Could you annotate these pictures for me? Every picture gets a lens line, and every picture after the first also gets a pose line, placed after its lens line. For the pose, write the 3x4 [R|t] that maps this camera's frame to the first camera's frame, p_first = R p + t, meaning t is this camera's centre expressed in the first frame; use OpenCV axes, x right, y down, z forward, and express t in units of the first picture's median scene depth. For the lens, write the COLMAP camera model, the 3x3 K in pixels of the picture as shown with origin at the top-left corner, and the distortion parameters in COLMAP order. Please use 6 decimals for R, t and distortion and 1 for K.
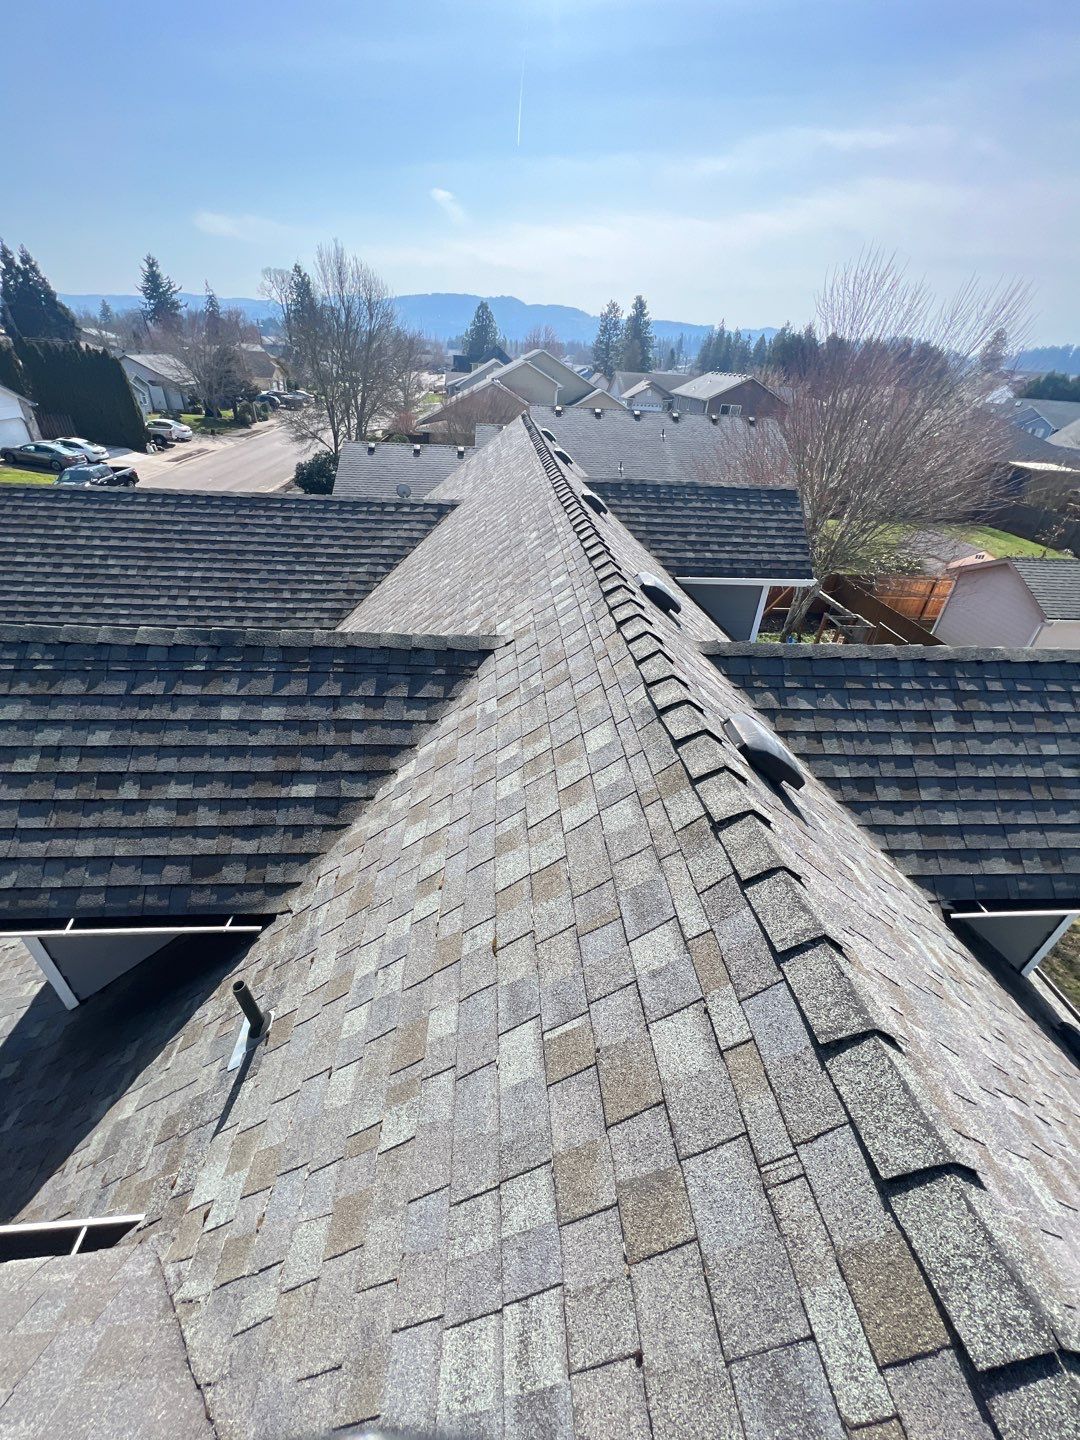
lens RADIAL K [[574.8, 0, 540.0], [0, 574.8, 720.0], [0, 0, 1]] dist [-0.002530, 0.000426]
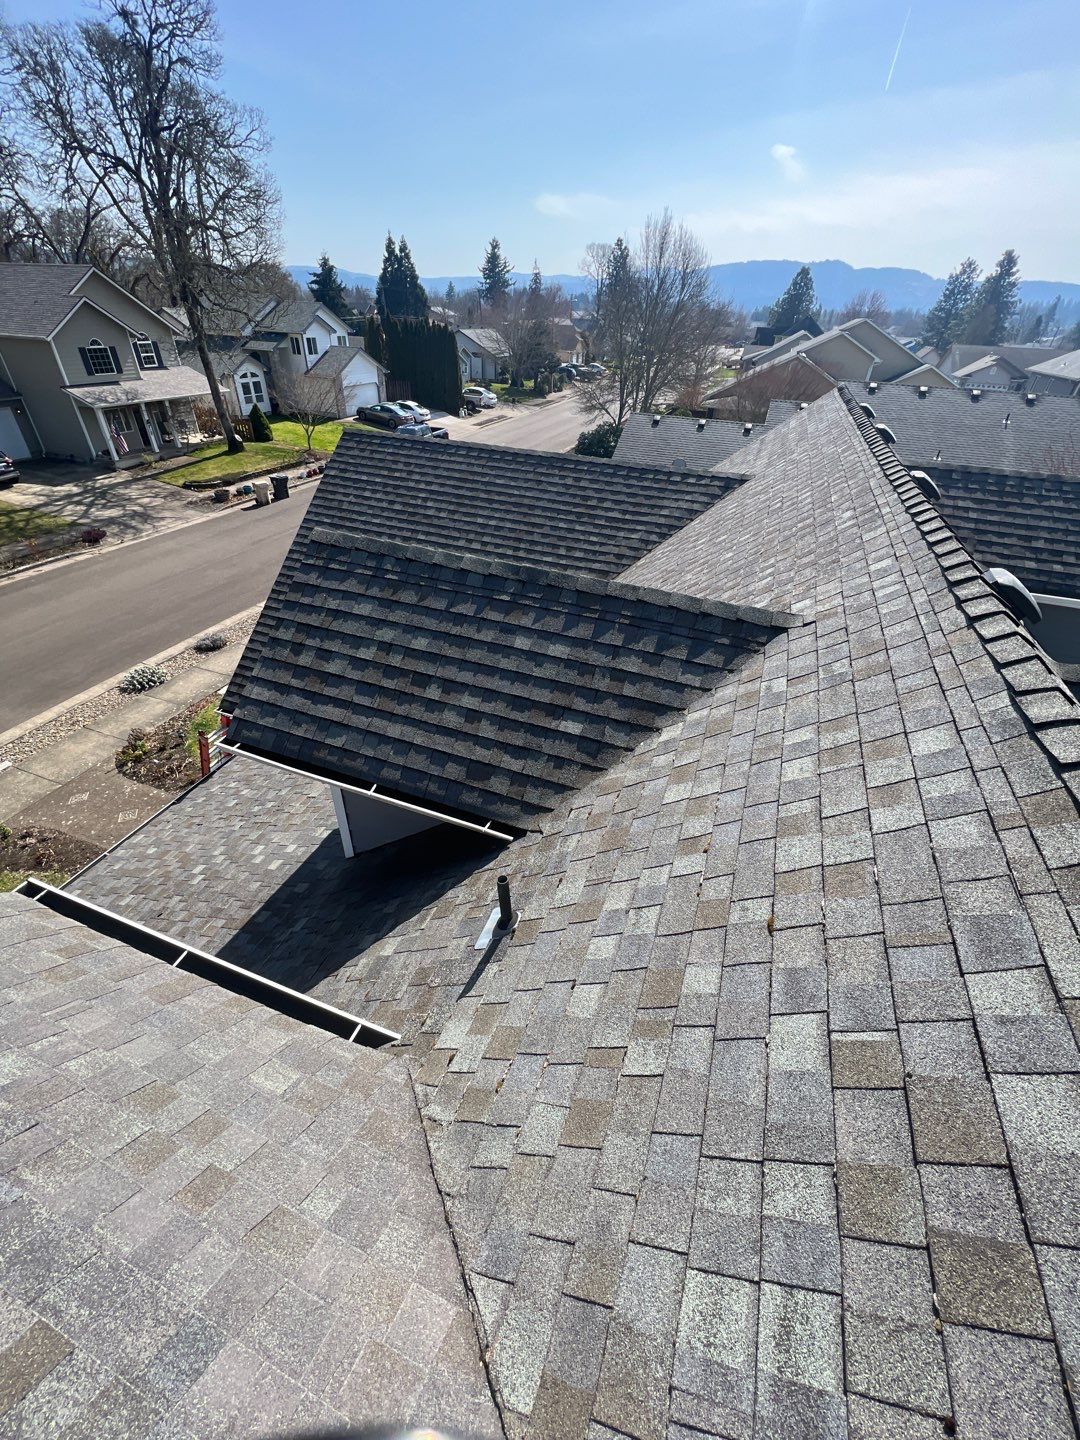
lens RADIAL K [[574.2, 0, 537.9], [0, 574.2, 719.8], [0, 0, 1]] dist [-0.002313, 0.000065]
pose [[0.908223, 0.227519, -0.351235, -0.098918], [-0.215675, 0.973728, 0.073058, 0.045943], [0.358630, 0.009399, 0.933433, -0.009373]]
